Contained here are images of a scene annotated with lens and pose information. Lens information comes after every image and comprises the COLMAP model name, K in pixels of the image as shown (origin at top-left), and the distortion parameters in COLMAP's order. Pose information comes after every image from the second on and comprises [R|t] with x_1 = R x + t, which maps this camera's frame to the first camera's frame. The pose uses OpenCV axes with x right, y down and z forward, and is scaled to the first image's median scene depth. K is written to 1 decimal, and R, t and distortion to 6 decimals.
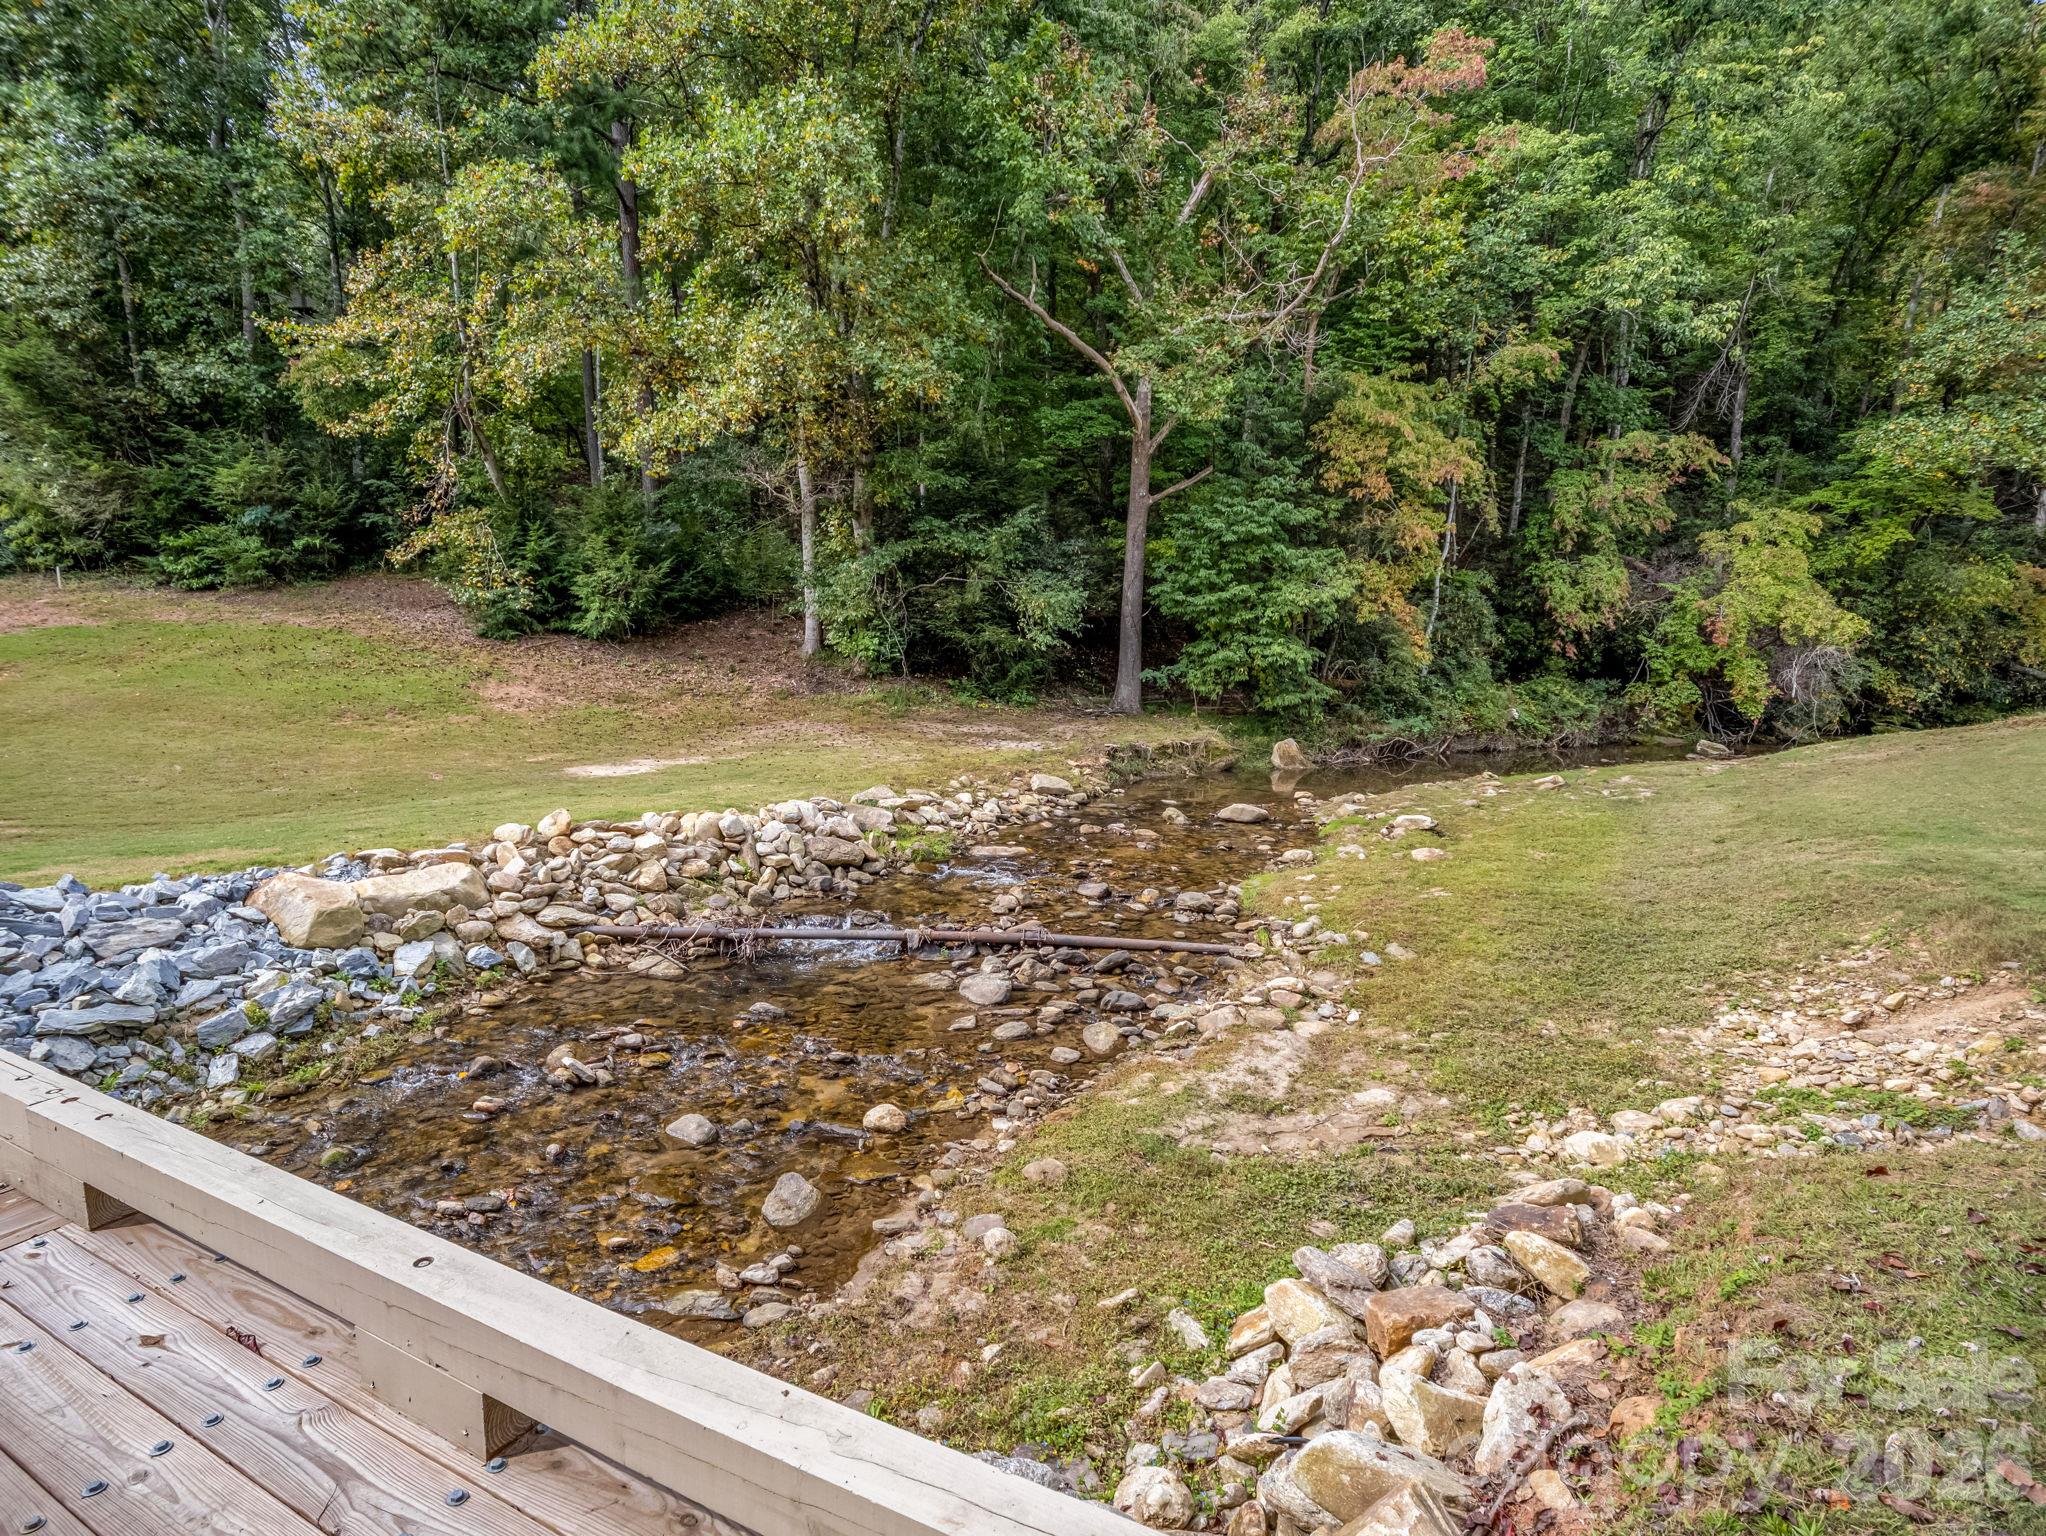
lens RADIAL K [[1018.9, 0, 991.1], [0, 1018.9, 772.3], [0, 0, 1]] dist [-0.005504, -0.002717]
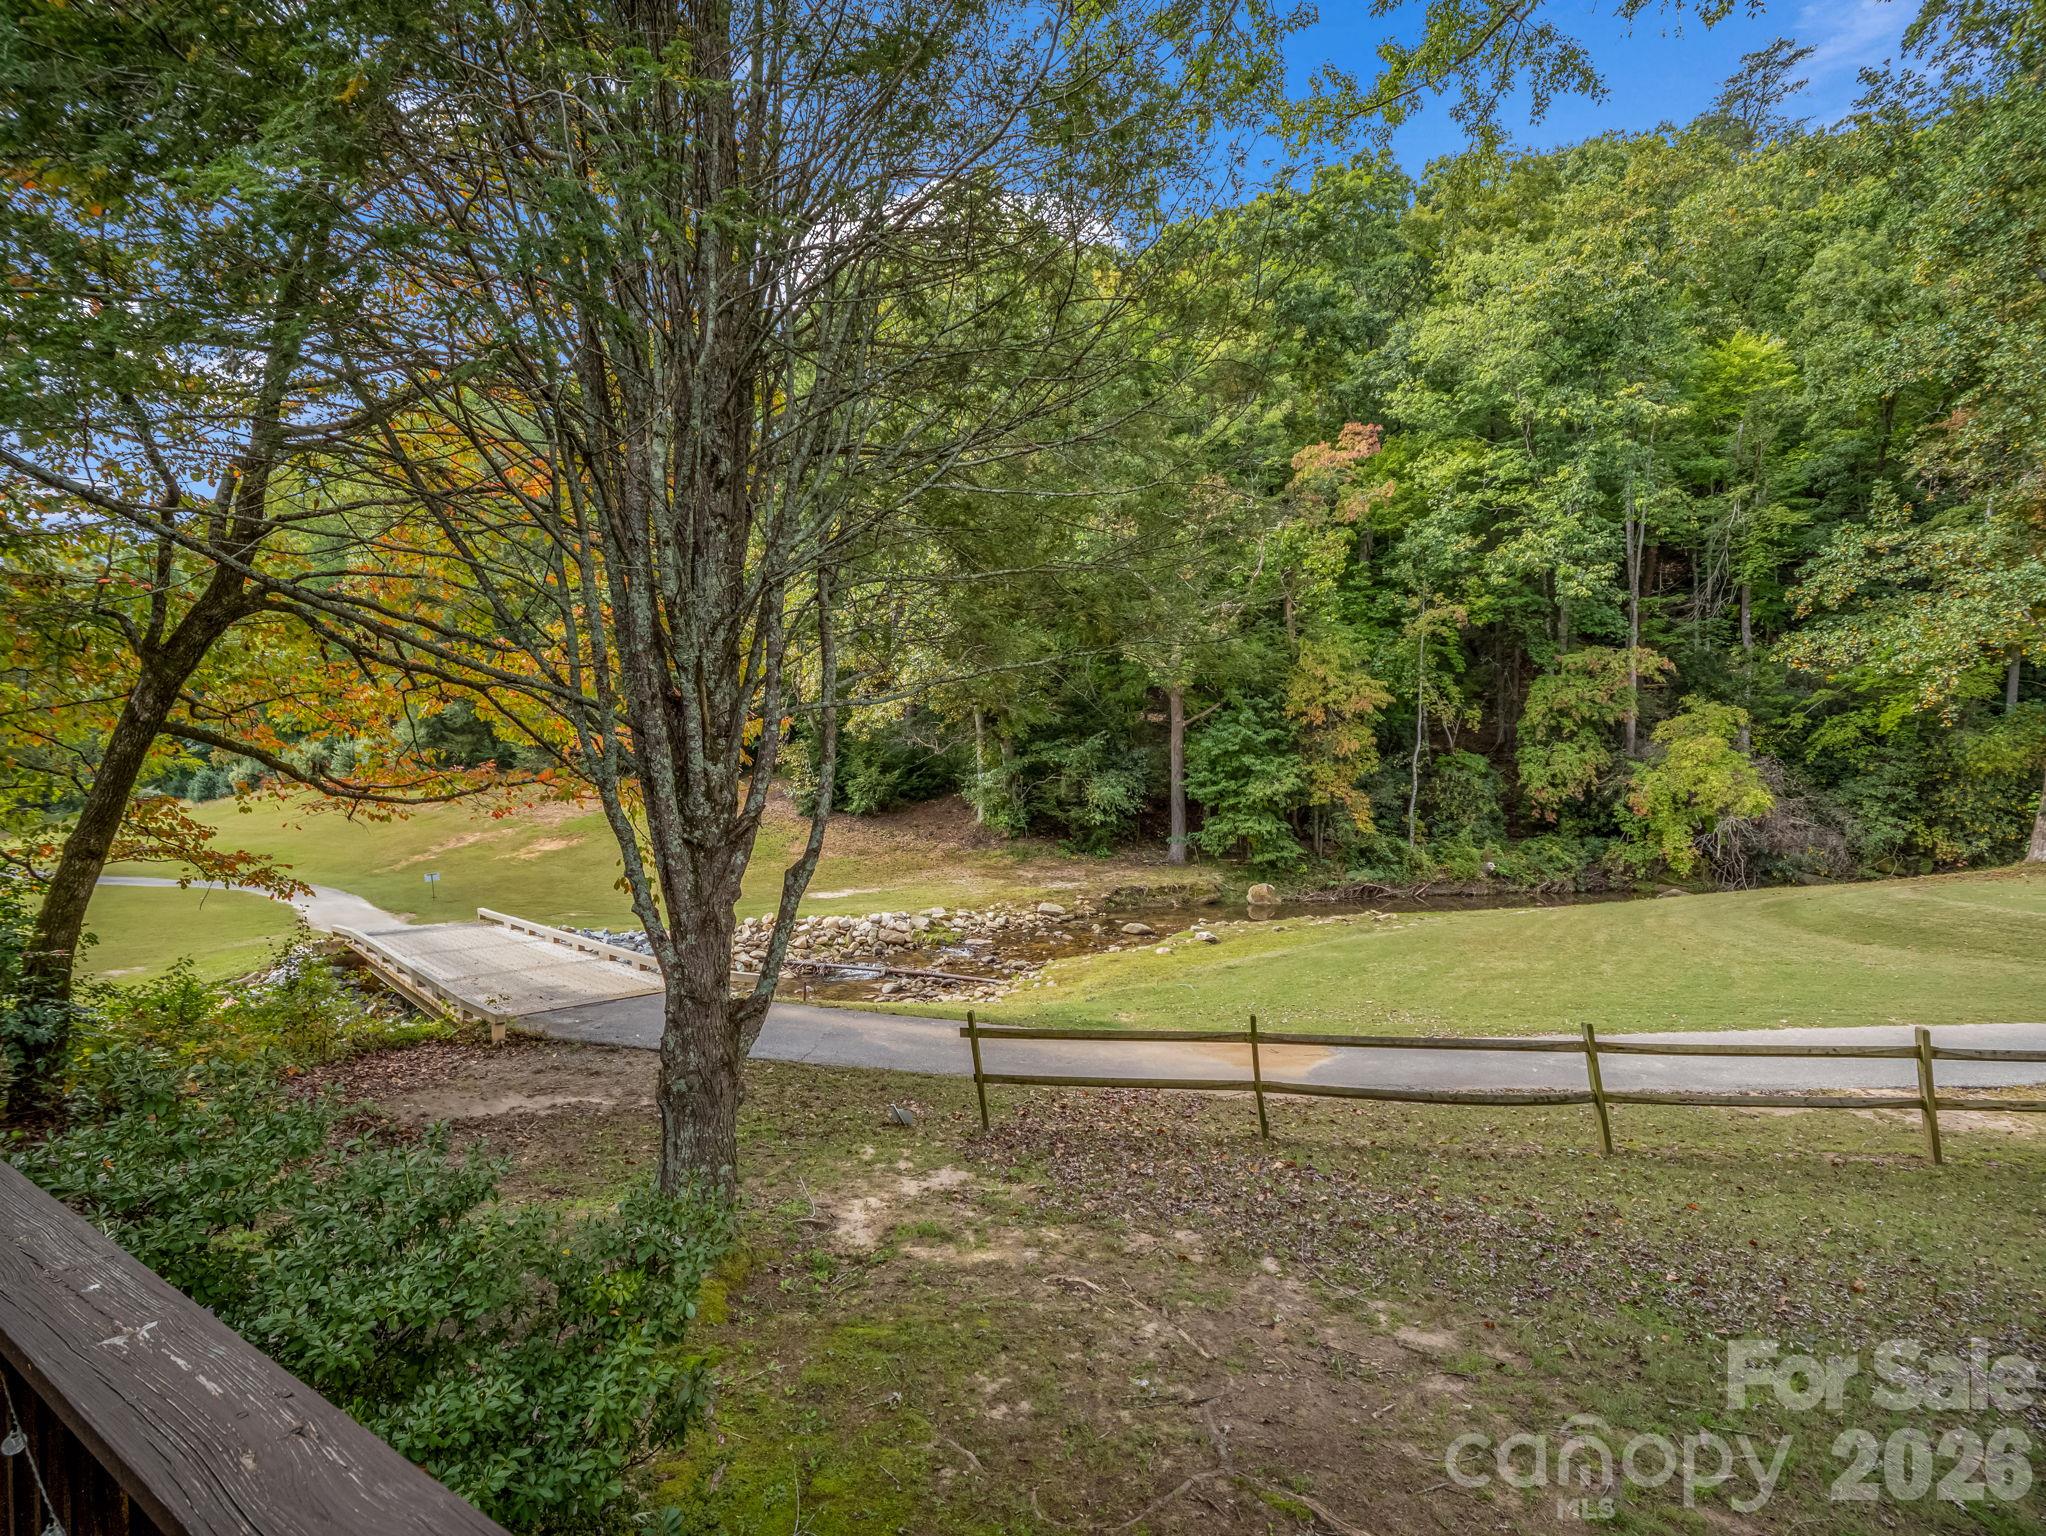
lens RADIAL K [[1018.9, 0, 998.8], [0, 1018.9, 763.5], [0, 0, 1]] dist [-0.005504, -0.002717]
pose [[0.931484, -0.022723, -0.363071, 0.479192], [-0.023961, 0.992047, -0.123563, -0.014174], [0.362992, 0.123796, 0.923532, -0.533382]]
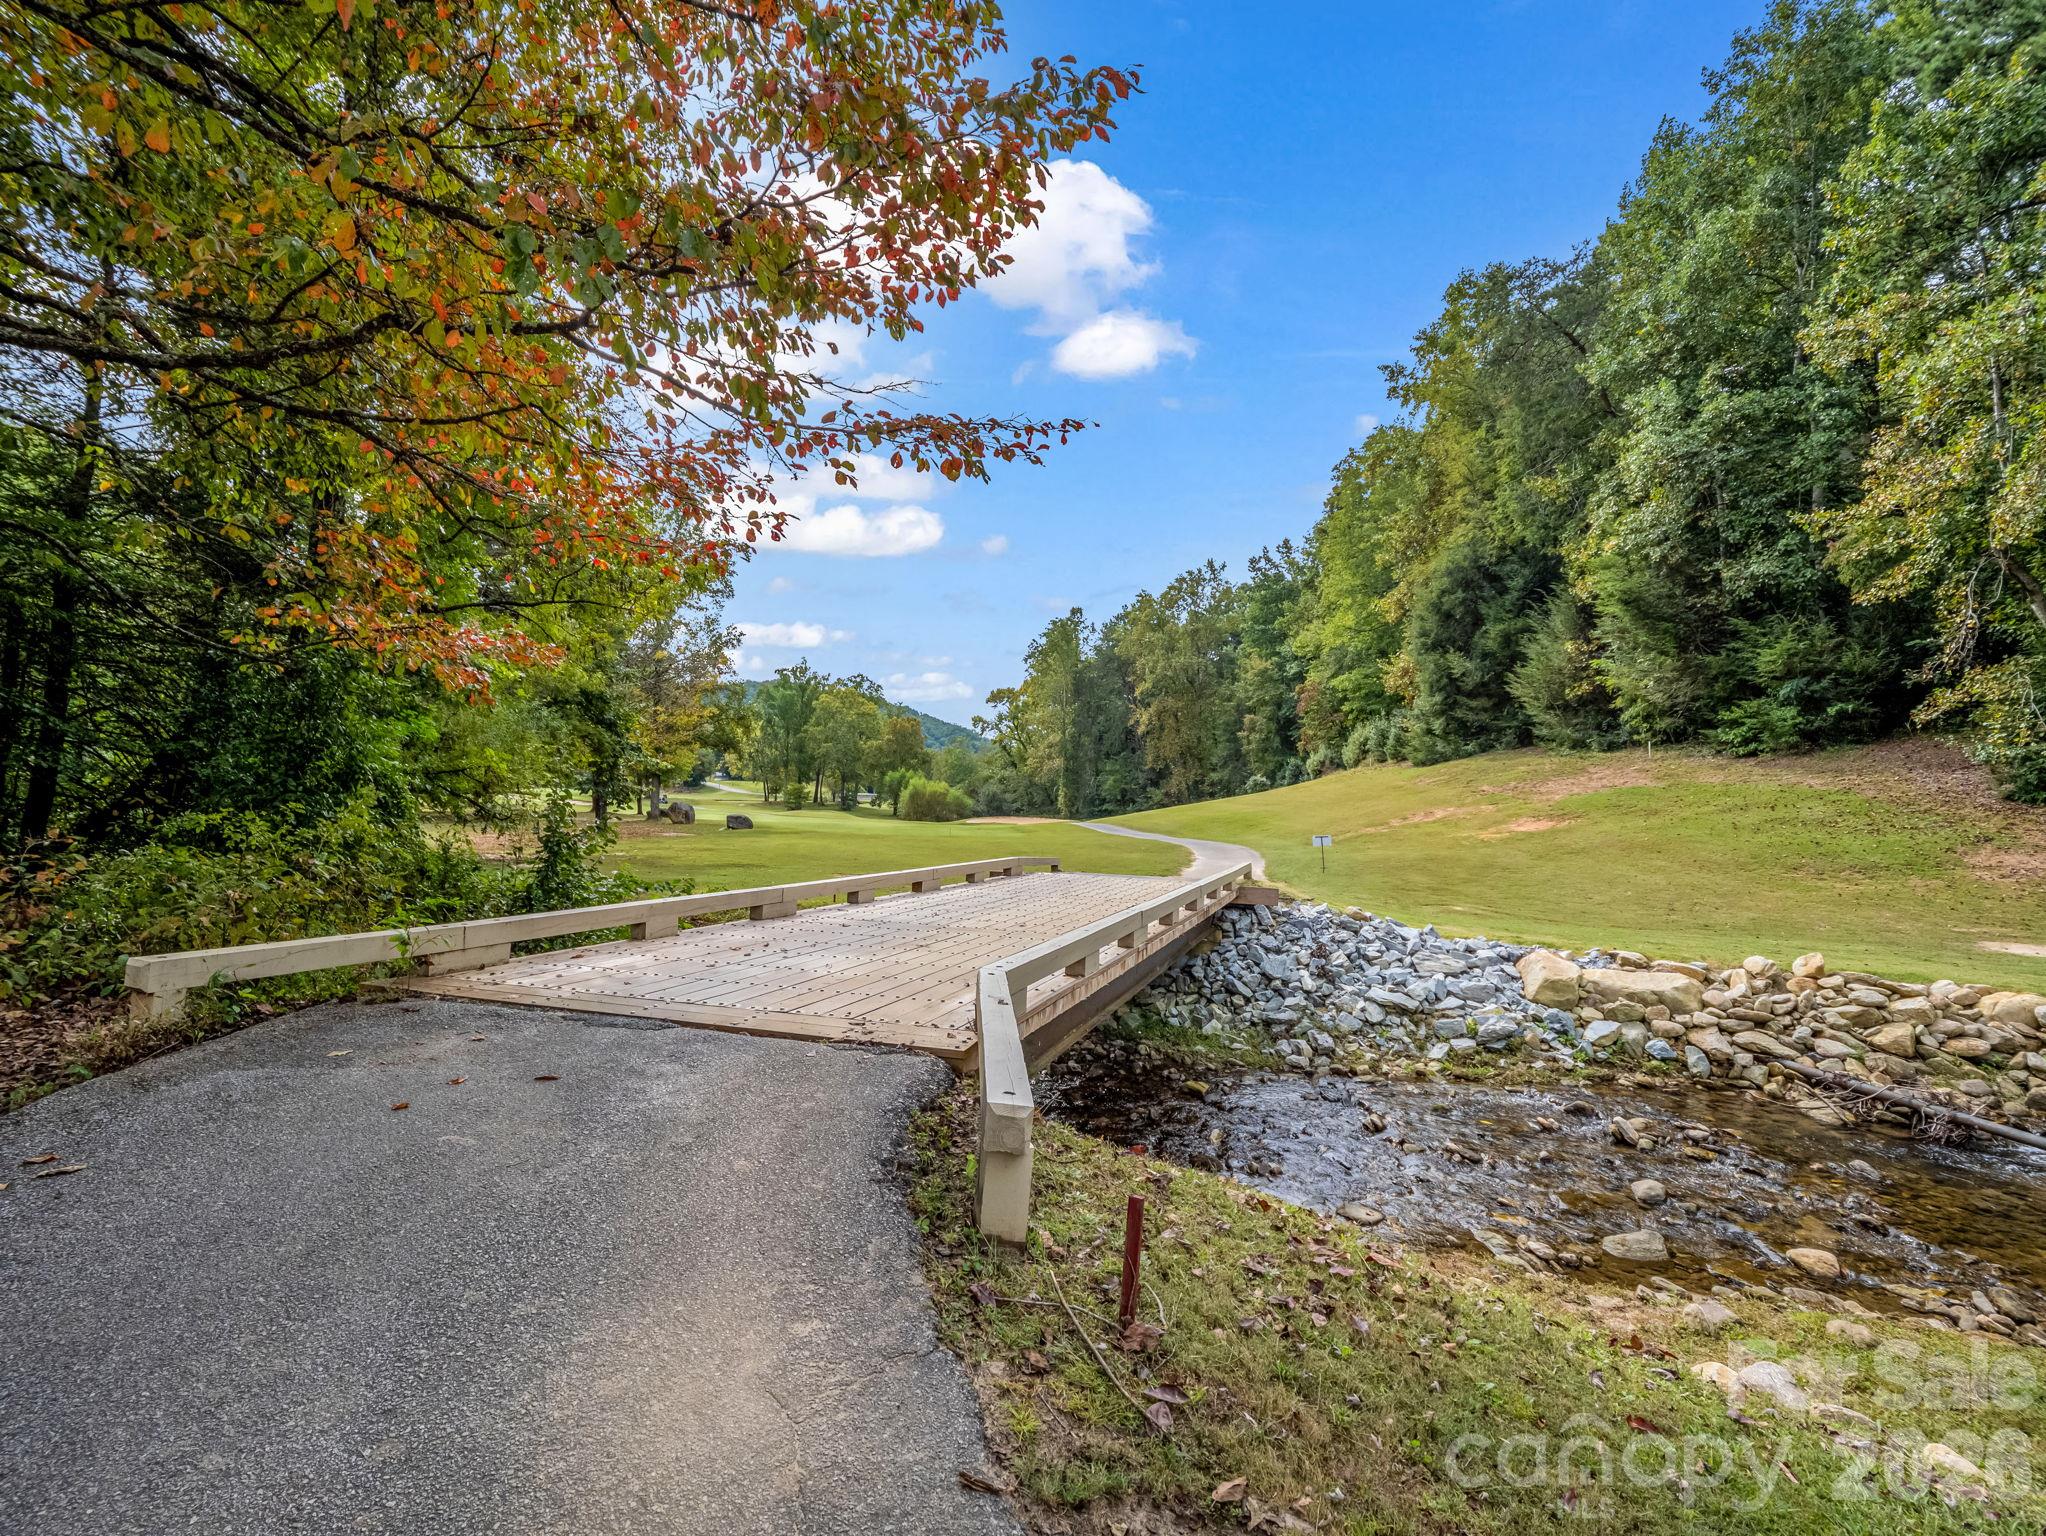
lens RADIAL K [[1018.9, 0, 1023.8], [0, 1018.9, 782.7], [0, 0, 1]] dist [-0.005504, -0.002717]
pose [[0.193699, -0.004359, -0.981051, 0.210963], [-0.149504, 0.988179, -0.033909, 0.010462], [0.969603, 0.153239, 0.190758, 0.003984]]
